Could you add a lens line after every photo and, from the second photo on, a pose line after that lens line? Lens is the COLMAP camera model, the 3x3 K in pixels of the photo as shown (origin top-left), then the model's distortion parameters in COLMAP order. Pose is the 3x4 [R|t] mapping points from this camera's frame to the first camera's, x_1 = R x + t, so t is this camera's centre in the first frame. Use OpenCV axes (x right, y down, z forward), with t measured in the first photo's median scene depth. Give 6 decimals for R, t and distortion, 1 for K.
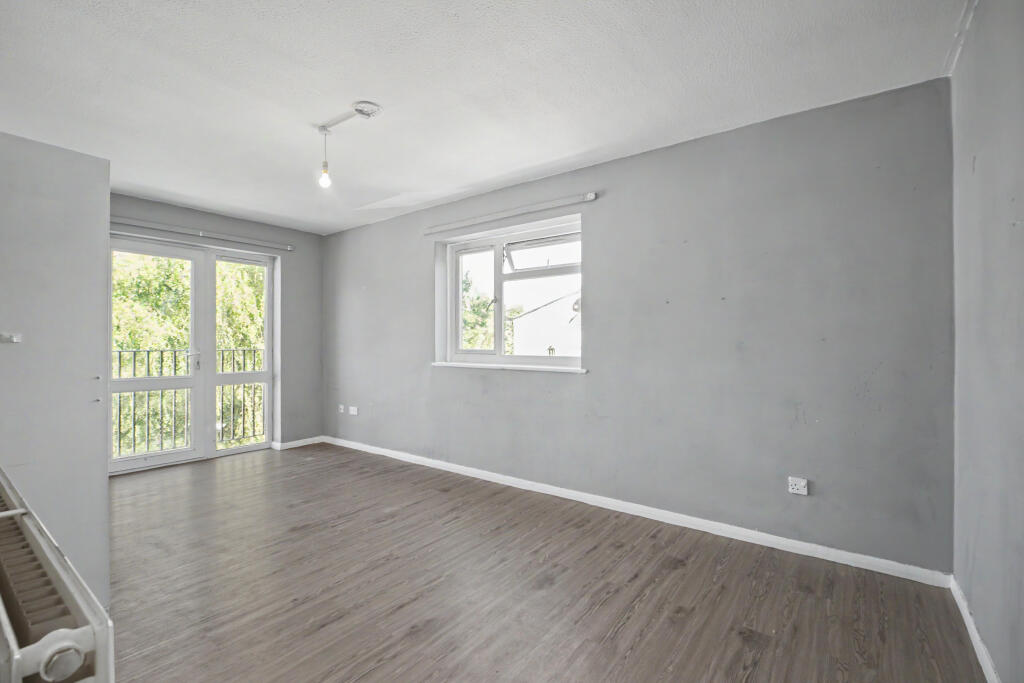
lens RADIAL K [[448.4, 0, 496.9], [0, 448.4, 342.5], [0, 0, 1]] dist [-0.000472, -0.000061]
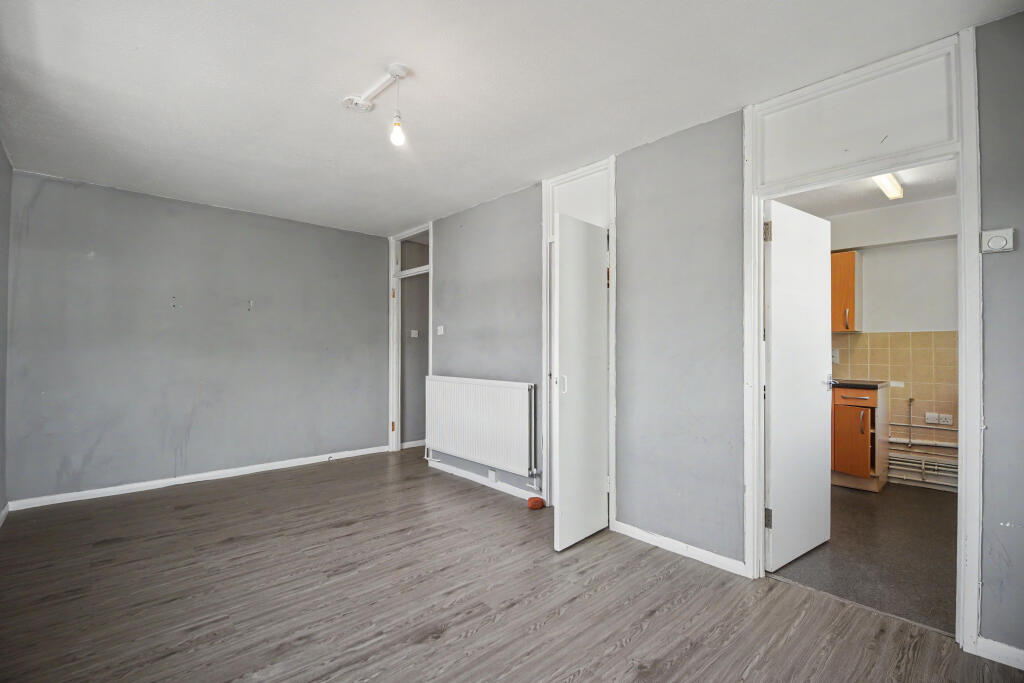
lens RADIAL K [[467.6, 0, 510.4], [0, 467.6, 339.4], [0, 0, 1]] dist [-0.015402, -0.000237]
pose [[-0.984659, -0.002239, 0.174474, -0.656308], [-0.006009, 0.999760, -0.021082, -0.001625], [-0.174385, -0.021807, -0.984436, 1.605047]]
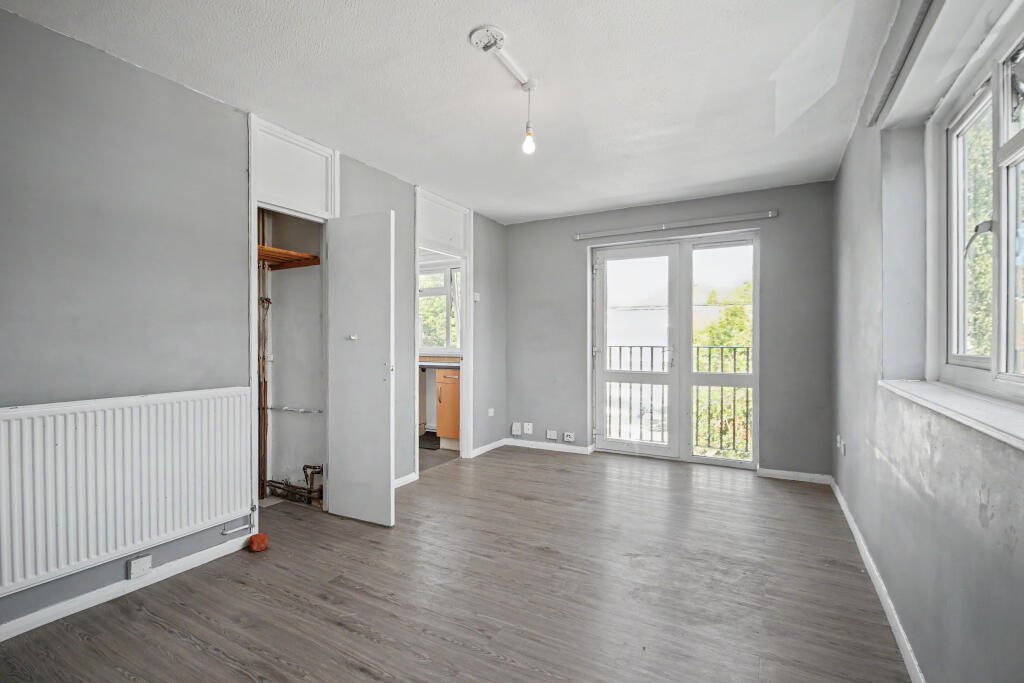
lens RADIAL K [[467.6, 0, 510.4], [0, 467.6, 339.4], [0, 0, 1]] dist [-0.015402, -0.000237]
pose [[0.157264, -0.001413, -0.987556, 0.434040], [0.003794, 0.999992, -0.000827, 0.001681], [0.987549, -0.003616, 0.157268, 0.765271]]
